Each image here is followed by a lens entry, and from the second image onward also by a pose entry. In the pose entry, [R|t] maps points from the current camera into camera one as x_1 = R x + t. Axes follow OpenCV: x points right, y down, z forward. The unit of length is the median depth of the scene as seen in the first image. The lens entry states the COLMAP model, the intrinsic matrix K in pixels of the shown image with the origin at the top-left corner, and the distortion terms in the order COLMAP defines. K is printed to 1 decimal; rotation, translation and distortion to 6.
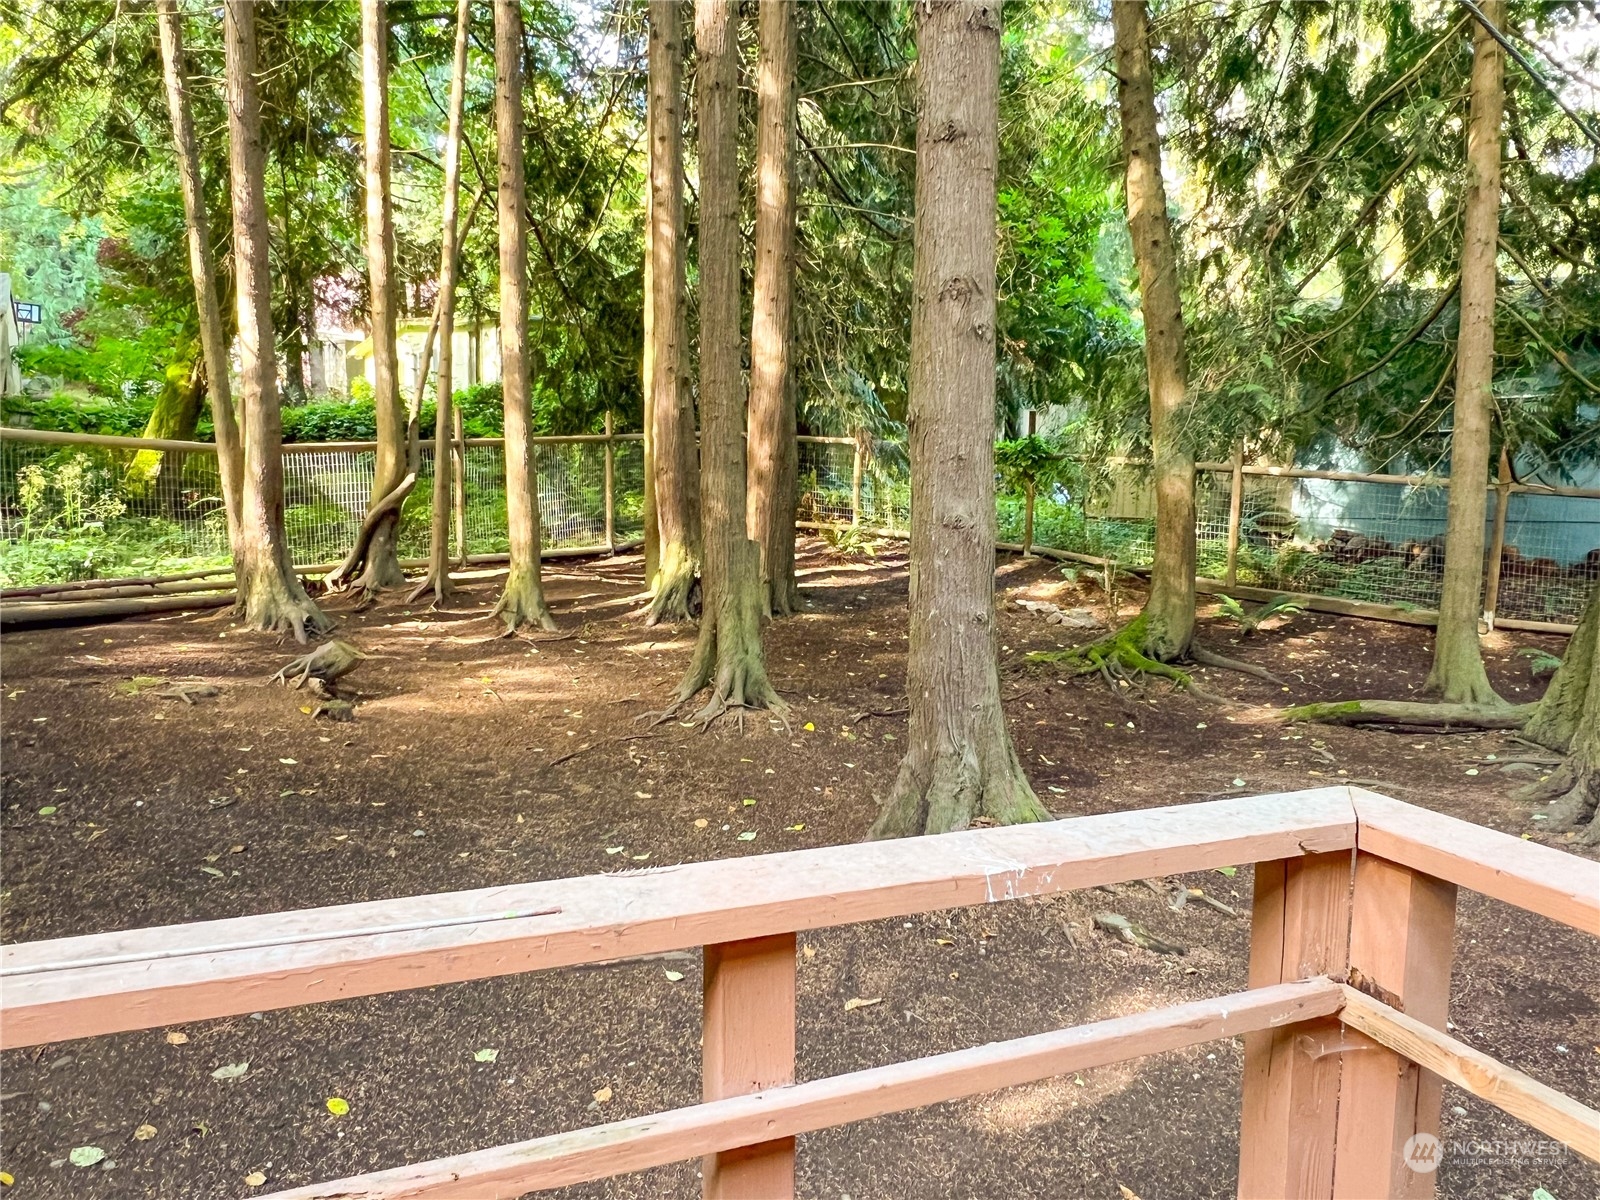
lens RADIAL K [[1027.0, 0, 799.9], [0, 1027.0, 597.5], [0, 0, 1]] dist [-0.001486, -0.003123]
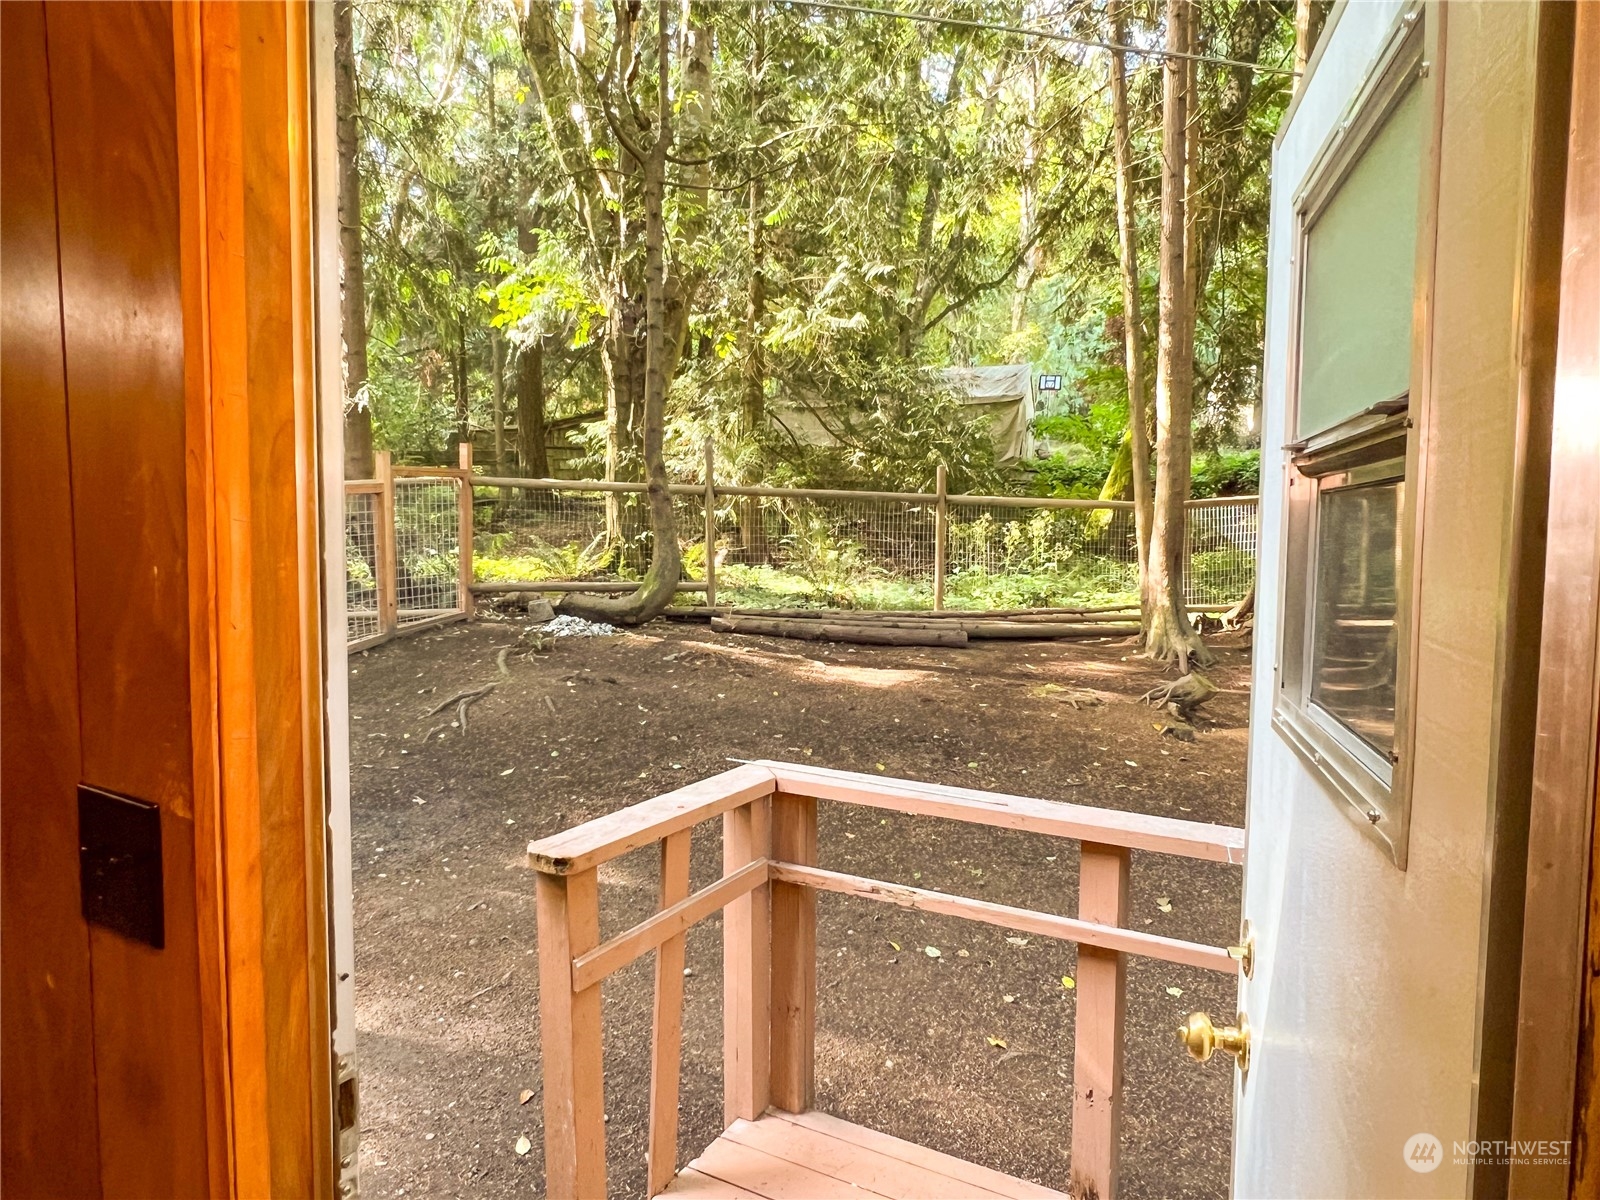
lens RADIAL K [[1027.0, 0, 799.2], [0, 1027.0, 597.9], [0, 0, 1]] dist [-0.001486, -0.003123]
pose [[0.637542, 0.053402, -0.768563, 0.124809], [-0.077337, 0.996992, 0.005121, -0.012066], [0.766524, 0.056173, 0.639754, -0.086311]]
